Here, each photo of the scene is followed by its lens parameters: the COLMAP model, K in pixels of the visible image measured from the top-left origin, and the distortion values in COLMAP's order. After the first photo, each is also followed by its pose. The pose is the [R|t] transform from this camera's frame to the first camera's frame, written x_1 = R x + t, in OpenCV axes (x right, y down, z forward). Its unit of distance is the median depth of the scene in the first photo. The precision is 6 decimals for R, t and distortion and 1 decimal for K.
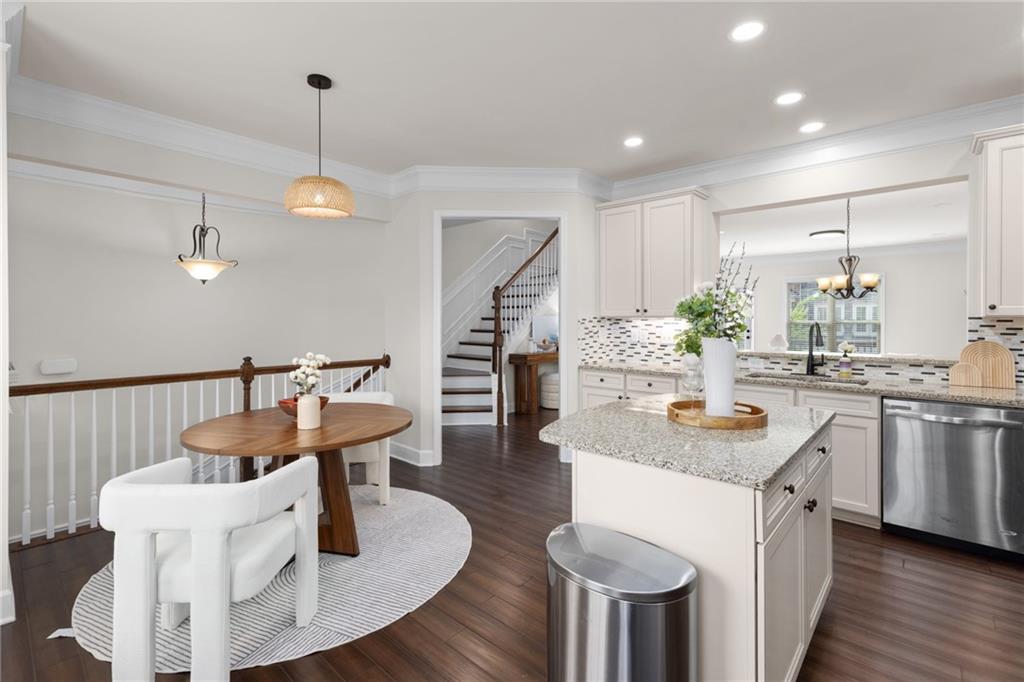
lens RADIAL K [[464.3, 0, 509.8], [0, 464.3, 321.5], [0, 0, 1]] dist [0.000712, 0.000243]
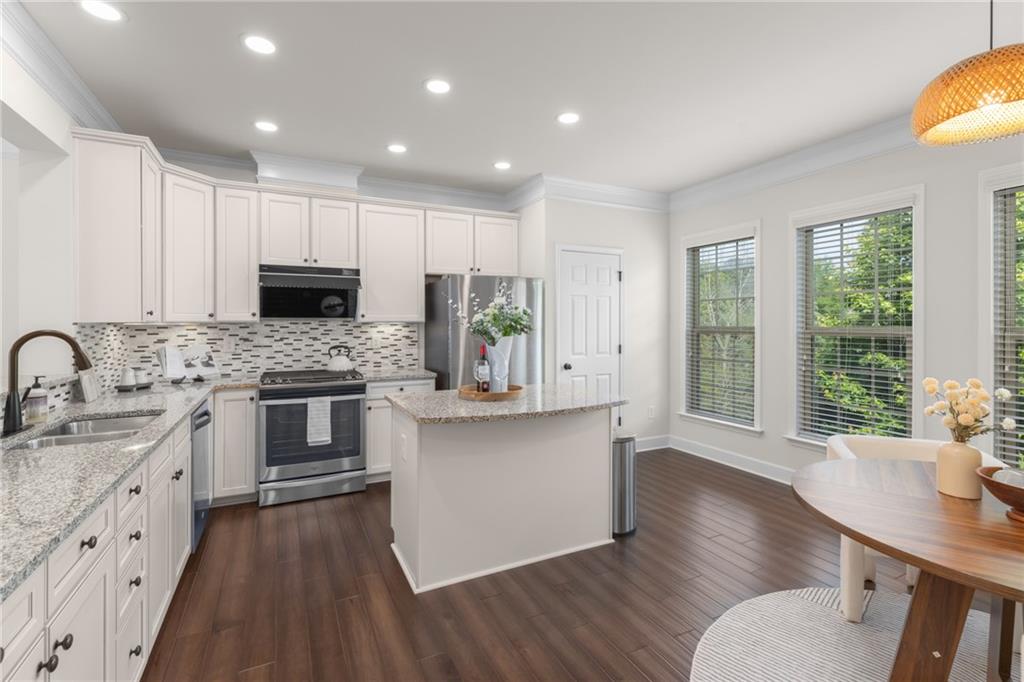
lens RADIAL K [[464.3, 0, 509.8], [0, 464.3, 321.5], [0, 0, 1]] dist [0.000712, 0.000243]
pose [[-0.928855, 0.005450, 0.370402, -0.066717], [0.006734, 0.999975, 0.002173, -0.006349], [-0.370381, 0.004513, -0.928869, 1.232583]]
